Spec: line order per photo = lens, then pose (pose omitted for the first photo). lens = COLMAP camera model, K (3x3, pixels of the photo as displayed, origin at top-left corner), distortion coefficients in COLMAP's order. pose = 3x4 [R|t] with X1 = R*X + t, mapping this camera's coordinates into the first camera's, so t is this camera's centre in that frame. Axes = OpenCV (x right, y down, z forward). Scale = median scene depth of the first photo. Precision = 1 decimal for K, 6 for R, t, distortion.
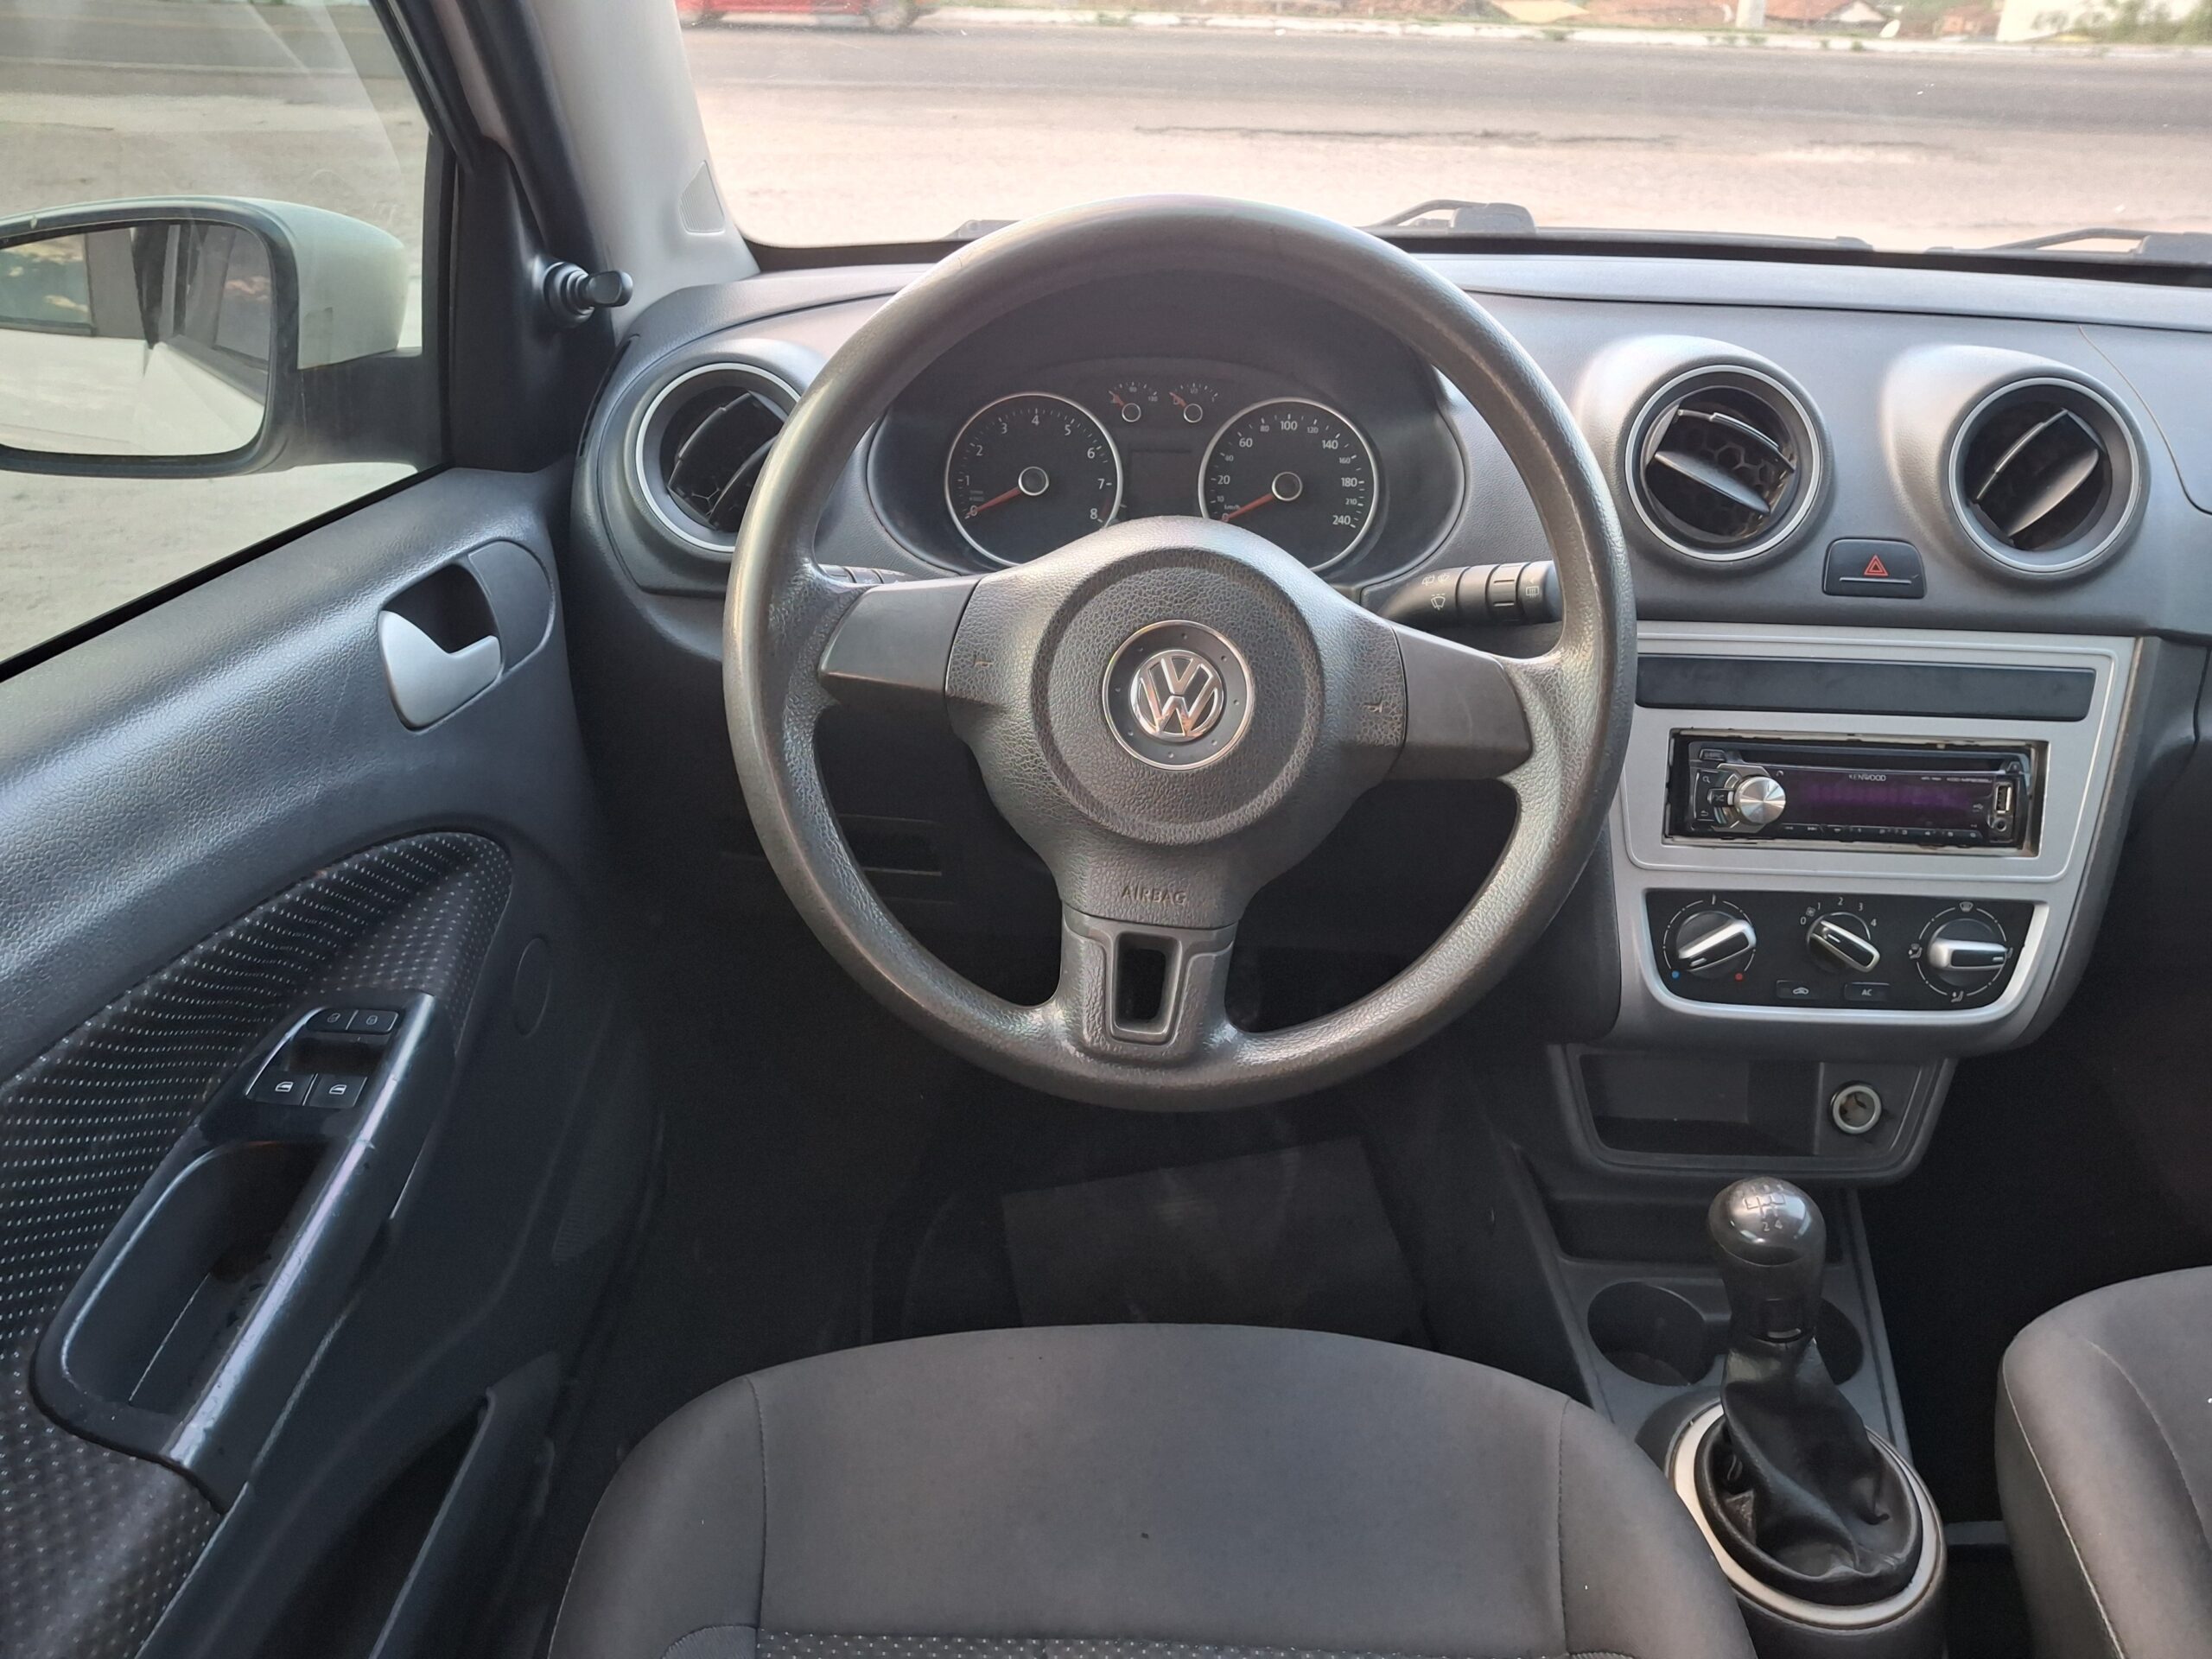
lens RADIAL K [[1666.3, 0, 1125.0], [0, 1666.3, 835.4], [0, 0, 1]] dist [-0.007627, -0.005074]
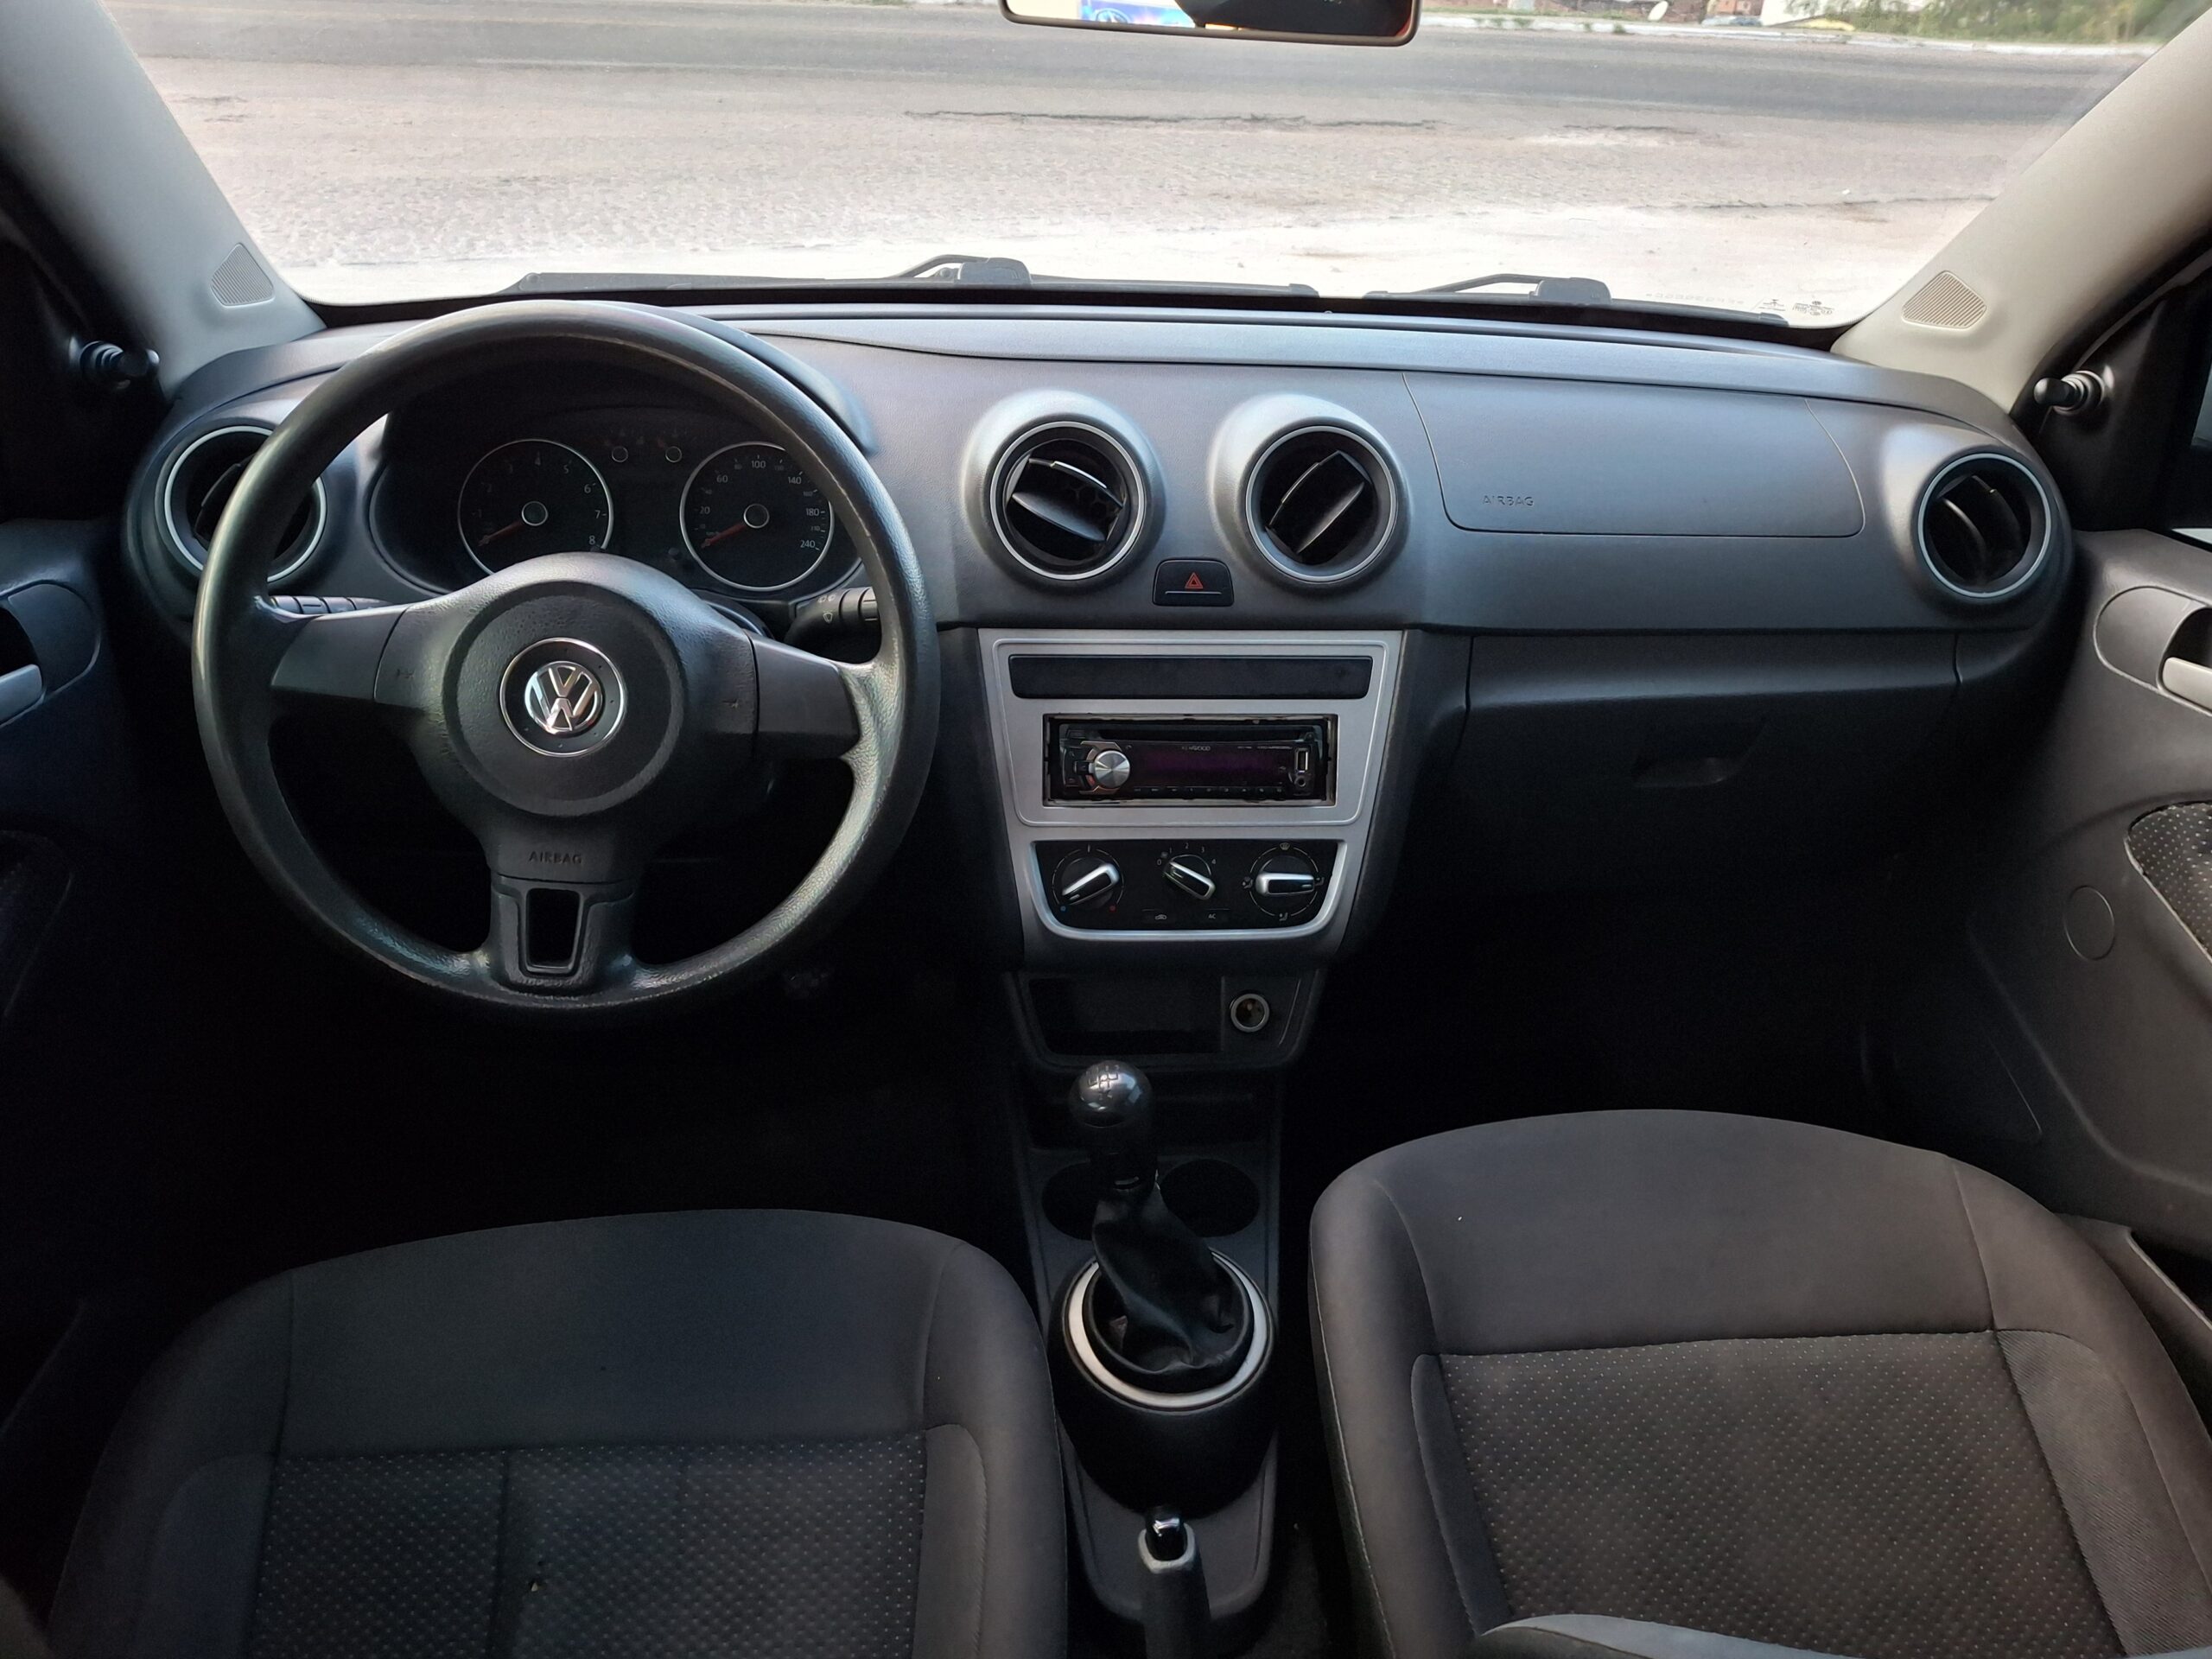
lens RADIAL K [[1666.3, 0, 1107.4], [0, 1666.3, 858.0], [0, 0, 1]] dist [-0.007627, -0.005074]
pose [[0.994705, -0.038060, 0.095468, 0.250917], [0.035741, 0.999026, 0.025881, 0.014790], [-0.096360, -0.022332, 0.995096, -0.246184]]
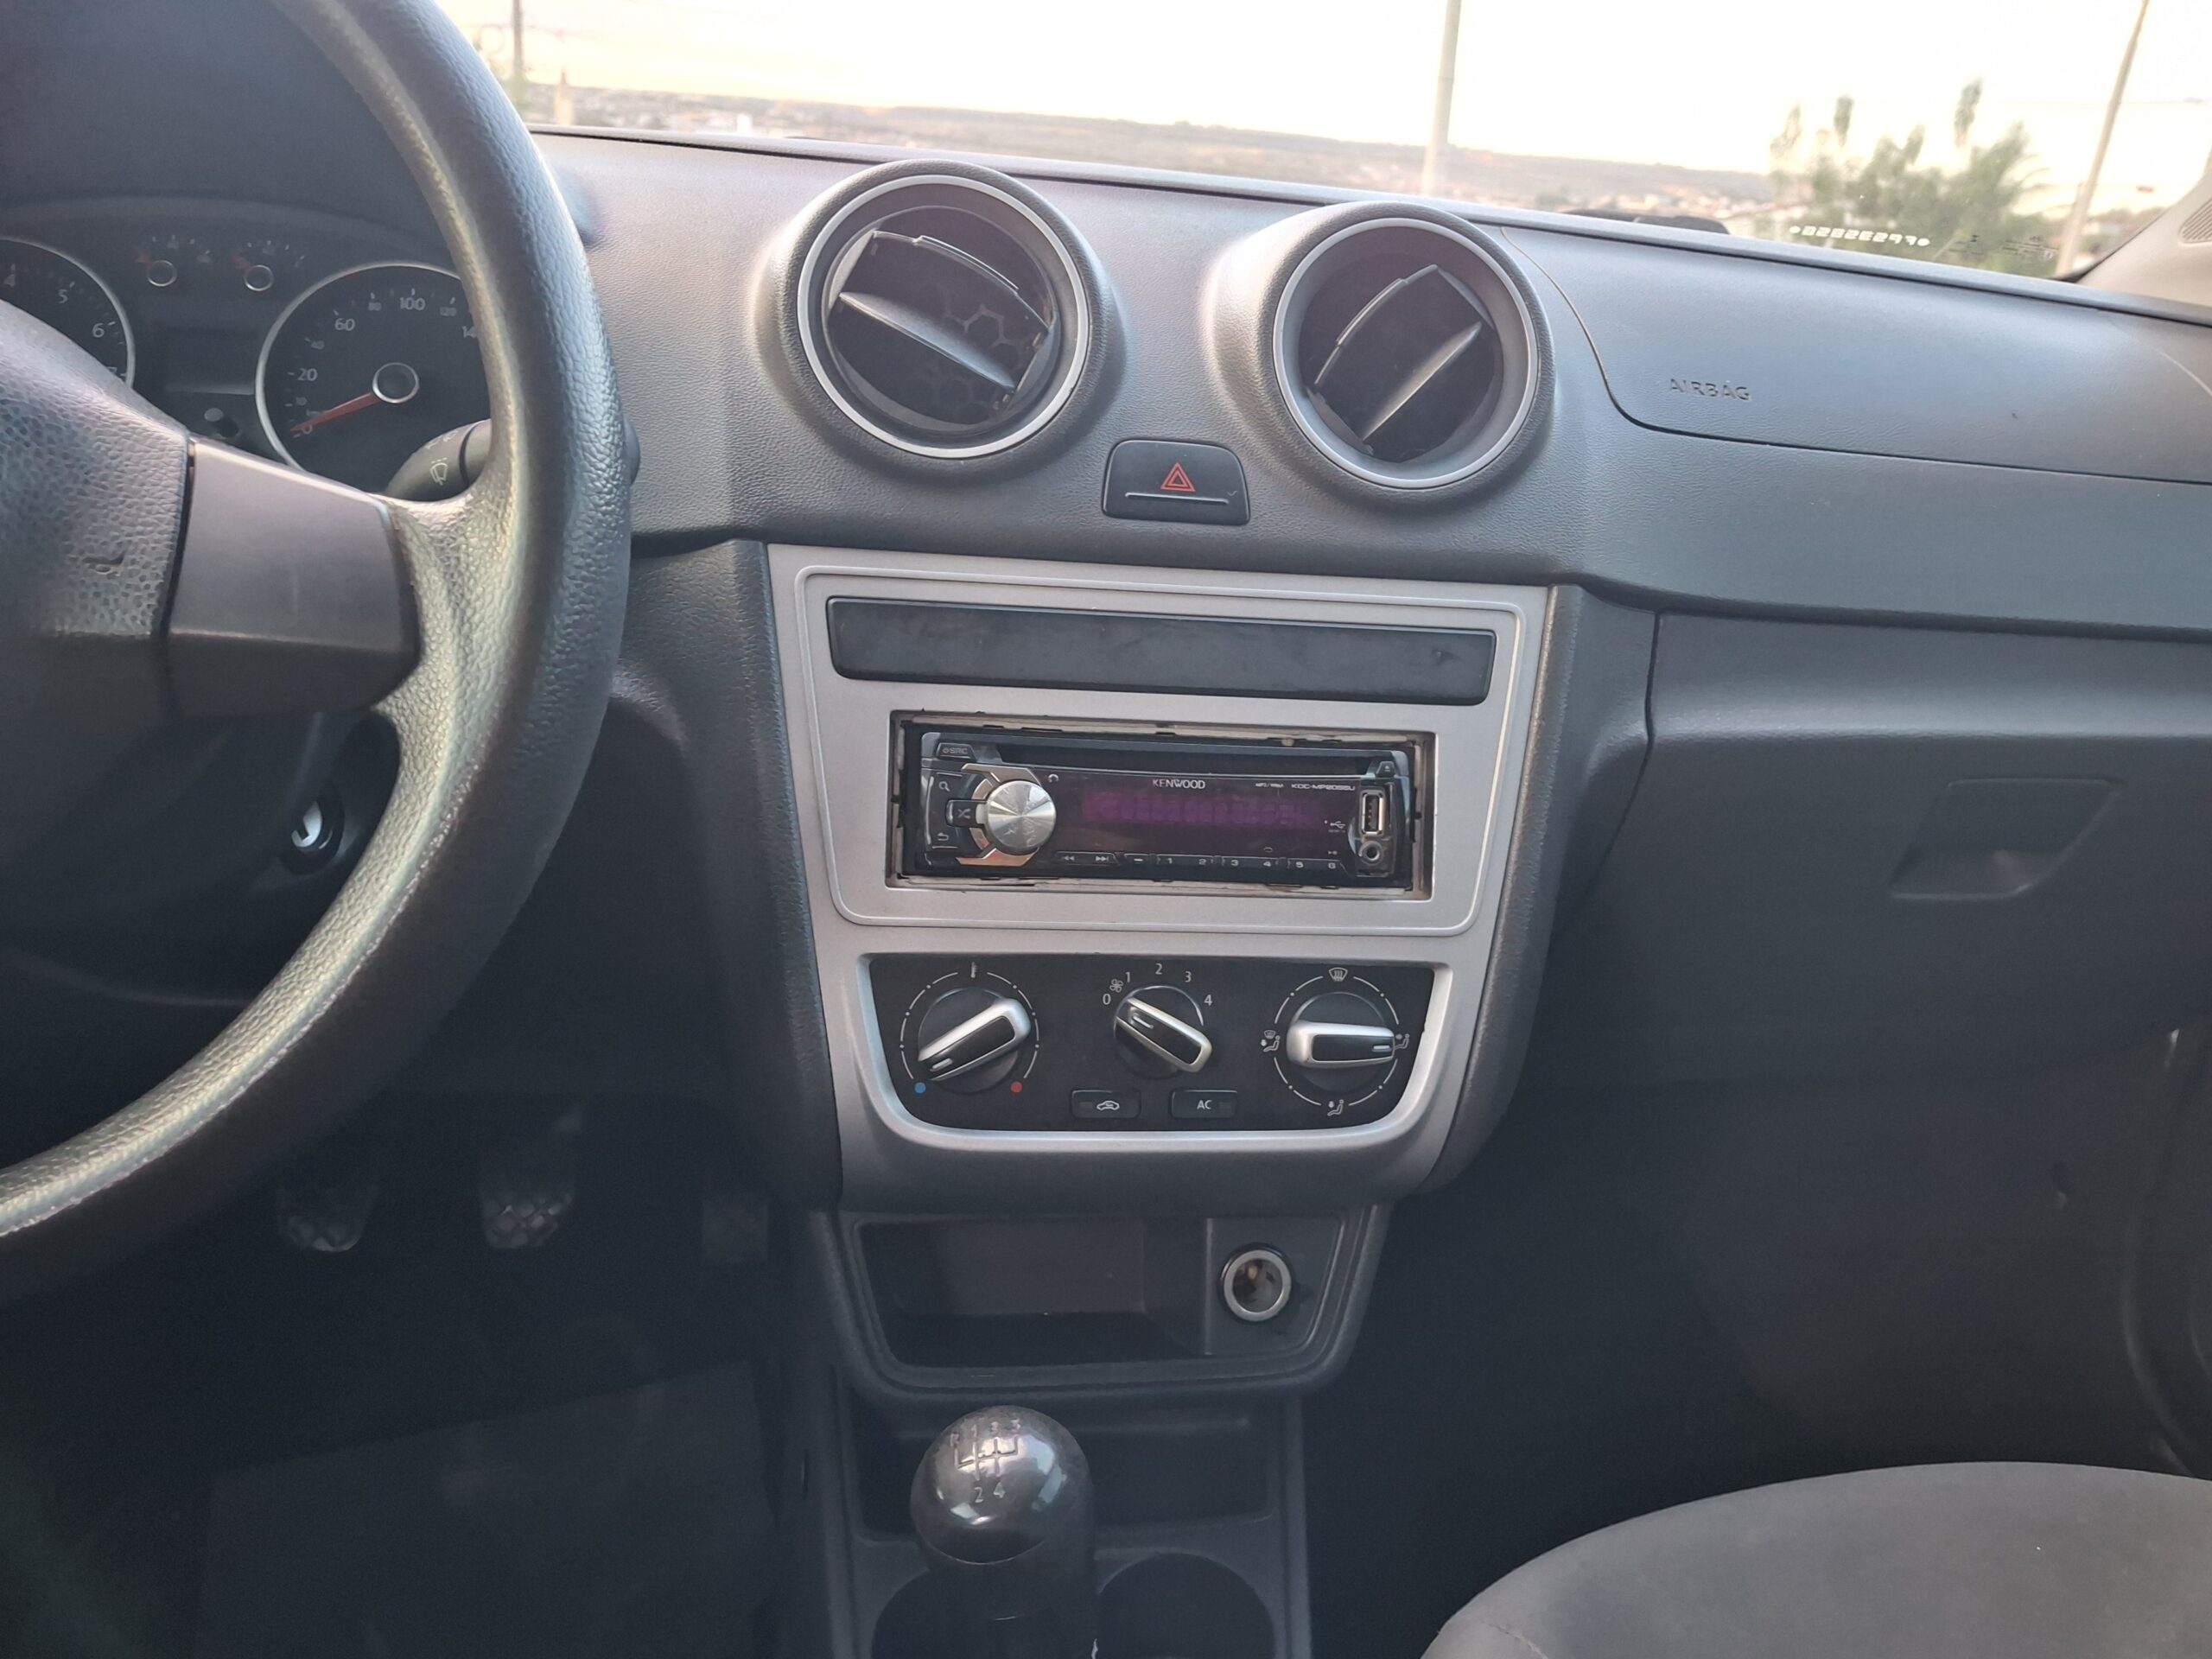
lens RADIAL K [[1666.3, 0, 1148.3], [0, 1666.3, 842.1], [0, 0, 1]] dist [-0.007627, -0.005074]
pose [[0.985433, -0.006562, 0.169937, 0.313637], [0.025851, 0.993423, -0.111546, 0.063633], [-0.168087, 0.114314, 0.979122, 0.339429]]
